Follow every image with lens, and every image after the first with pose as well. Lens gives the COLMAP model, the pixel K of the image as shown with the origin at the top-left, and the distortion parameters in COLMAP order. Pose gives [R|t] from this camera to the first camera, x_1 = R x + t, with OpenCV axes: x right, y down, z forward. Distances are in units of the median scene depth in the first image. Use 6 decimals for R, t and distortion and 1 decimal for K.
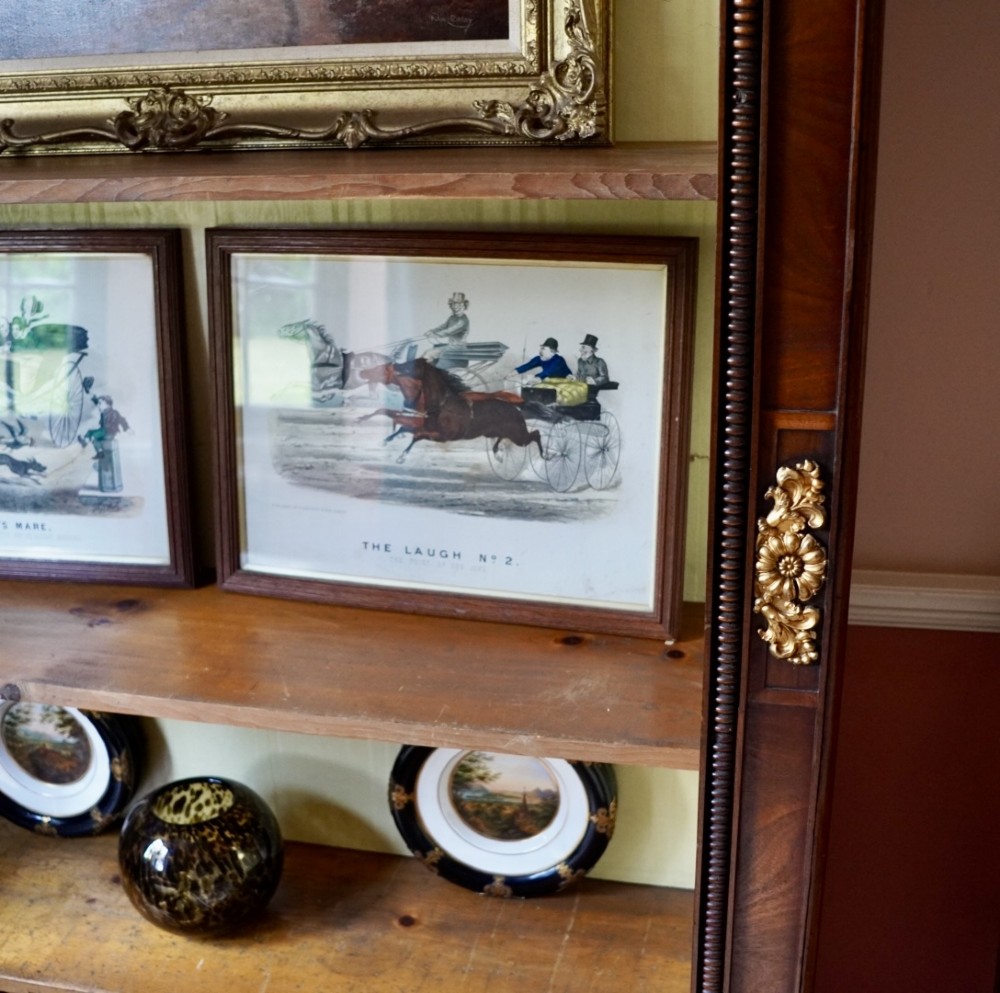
lens RADIAL K [[1279.6, 0, 525.1], [0, 1279.6, 474.7], [0, 0, 1]] dist [-0.122476, 0.000000]
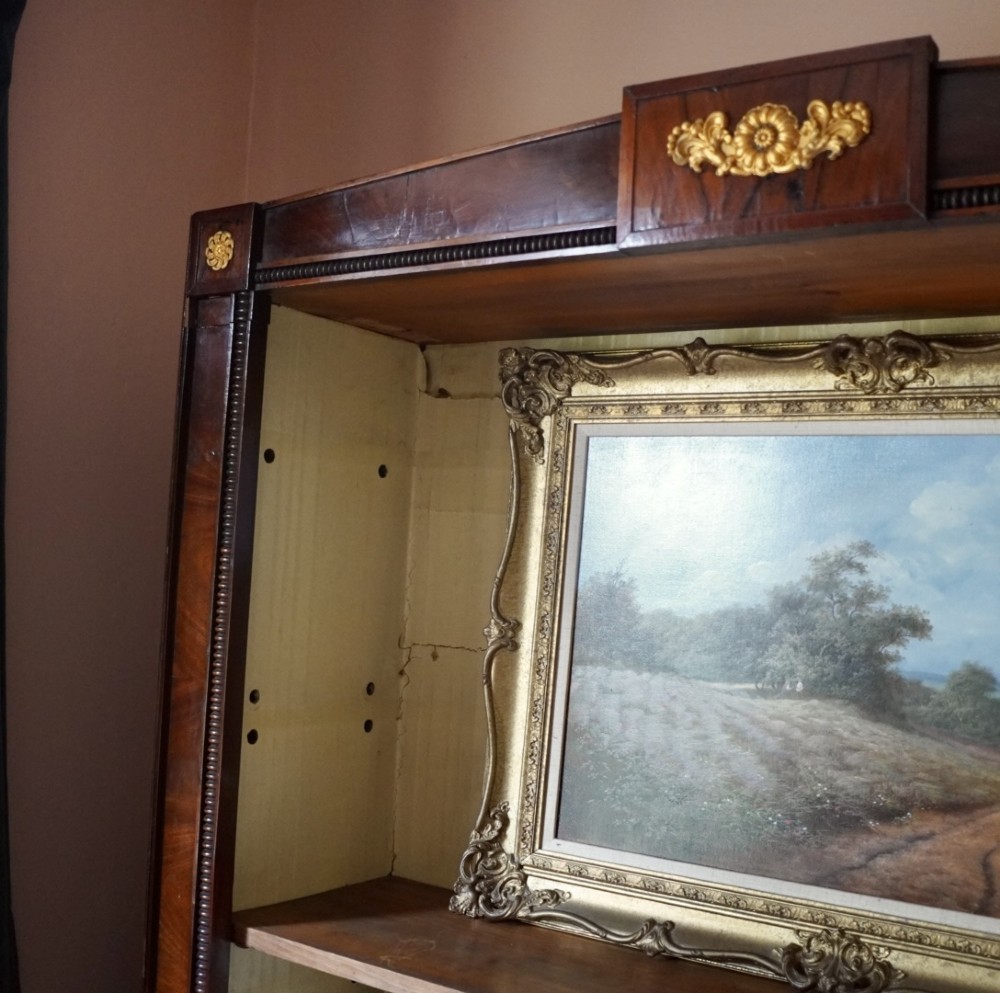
lens RADIAL K [[1279.6, 0, 497.9], [0, 1279.6, 478.2], [0, 0, 1]] dist [-0.122476, 0.000000]
pose [[0.923215, 0.056573, -0.380096, -0.176513], [-0.200448, 0.914779, -0.350714, -0.226718], [0.327863, 0.399974, 0.855878, -0.053886]]
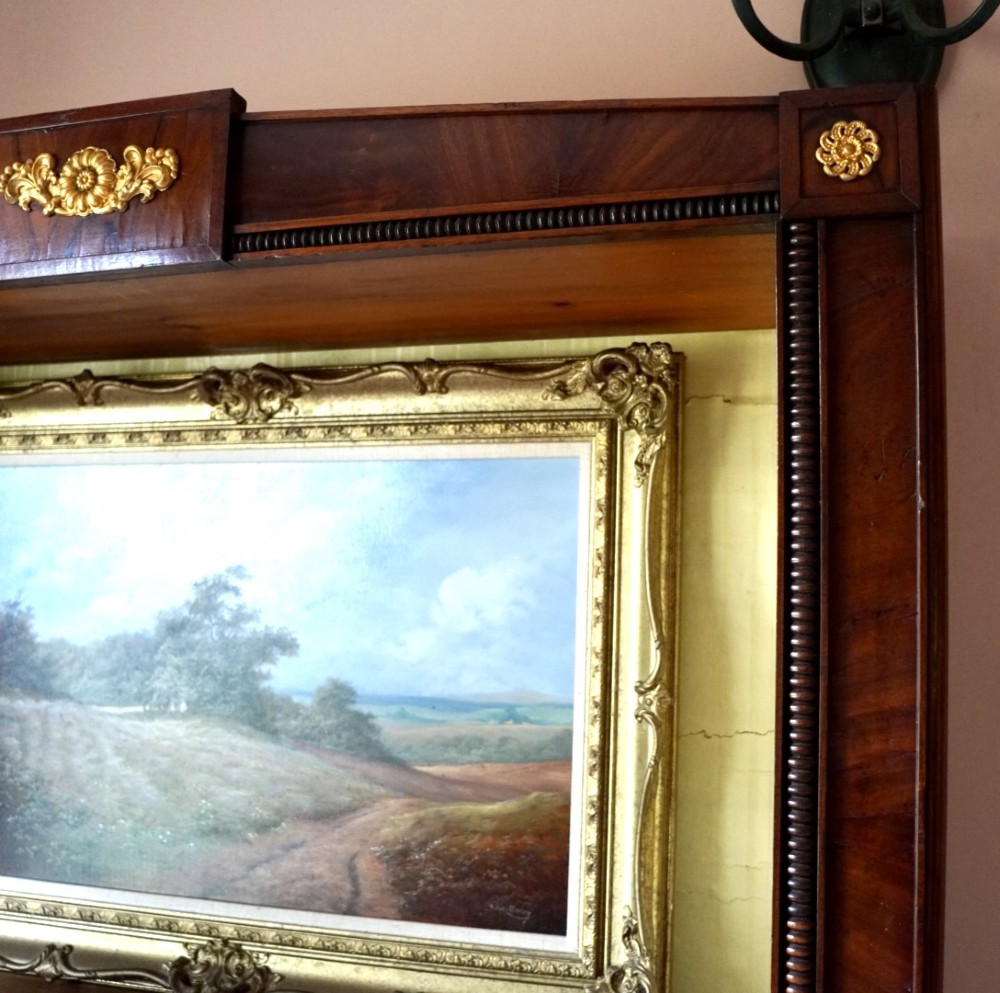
lens RADIAL K [[1279.6, 0, 490.6], [0, 1279.6, 488.9], [0, 0, 1]] dist [-0.122476, 0.000000]
pose [[0.995949, 0.035275, -0.082706, -0.002244], [-0.065354, 0.915741, -0.396418, -0.244599], [0.061754, 0.400217, 0.914337, -0.053693]]
